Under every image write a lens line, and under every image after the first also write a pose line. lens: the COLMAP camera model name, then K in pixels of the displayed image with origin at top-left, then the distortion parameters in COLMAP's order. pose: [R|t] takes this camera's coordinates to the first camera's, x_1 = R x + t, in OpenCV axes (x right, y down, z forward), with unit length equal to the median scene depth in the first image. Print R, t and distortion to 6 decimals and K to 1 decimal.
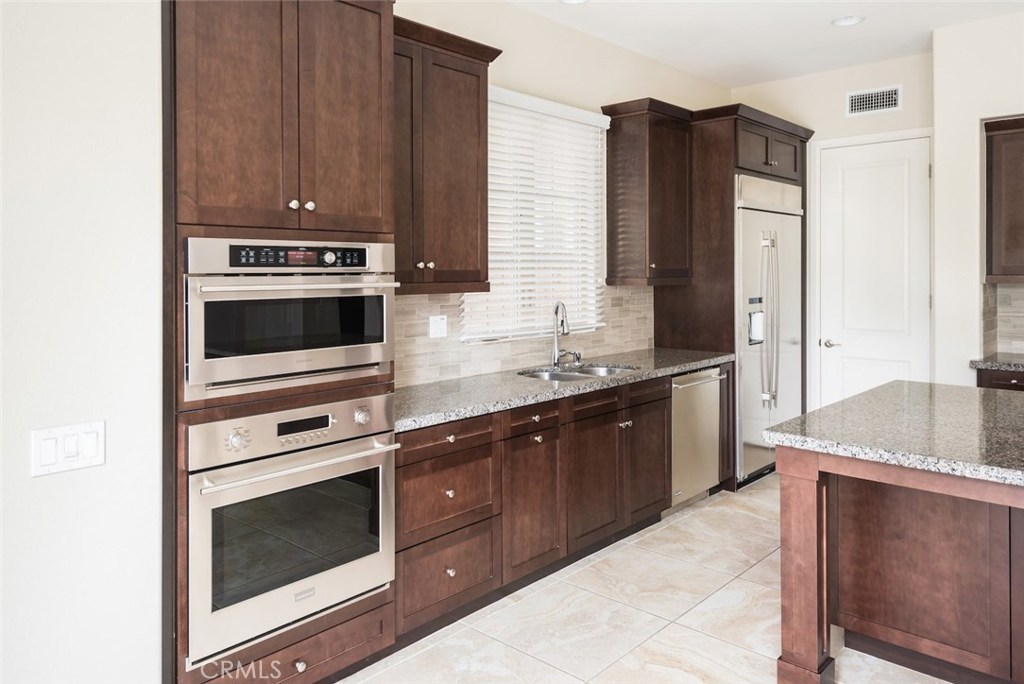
lens RADIAL K [[722.4, 0, 523.4], [0, 722.4, 277.2], [0, 0, 1]] dist [0.036644, -0.023065]
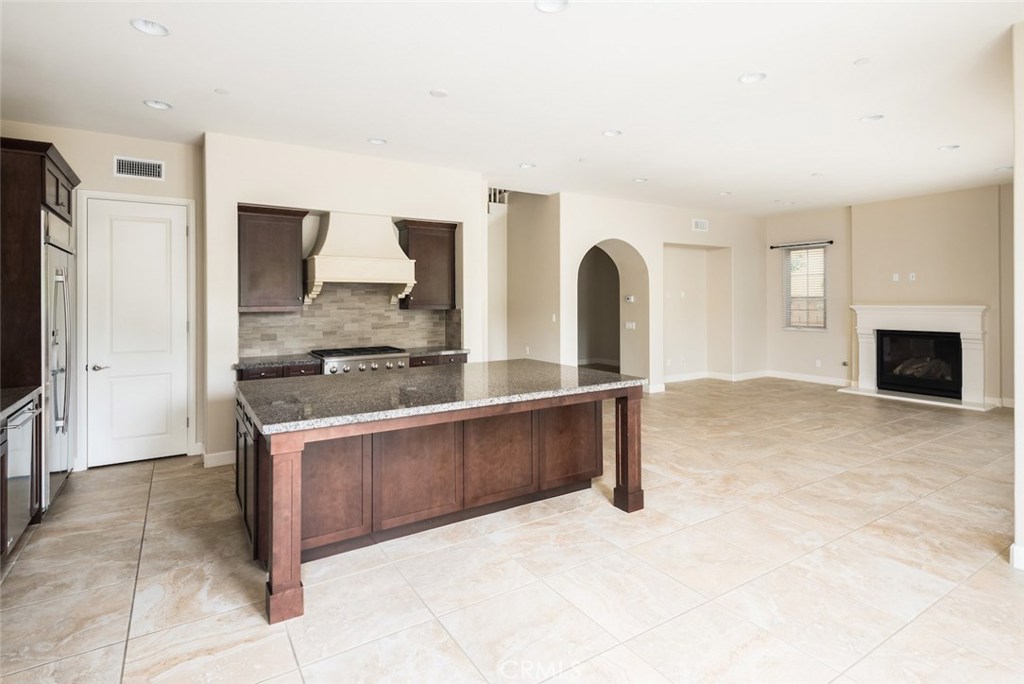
lens RADIAL K [[515.0, 0, 510.5], [0, 515.0, 300.8], [0, 0, 1]] dist [0.016984, -0.008242]
pose [[0.266684, 0.002252, 0.963781, -0.393151], [0.013704, 0.999887, -0.006129, -0.000840], [-0.963687, 0.014842, 0.266623, 0.284623]]
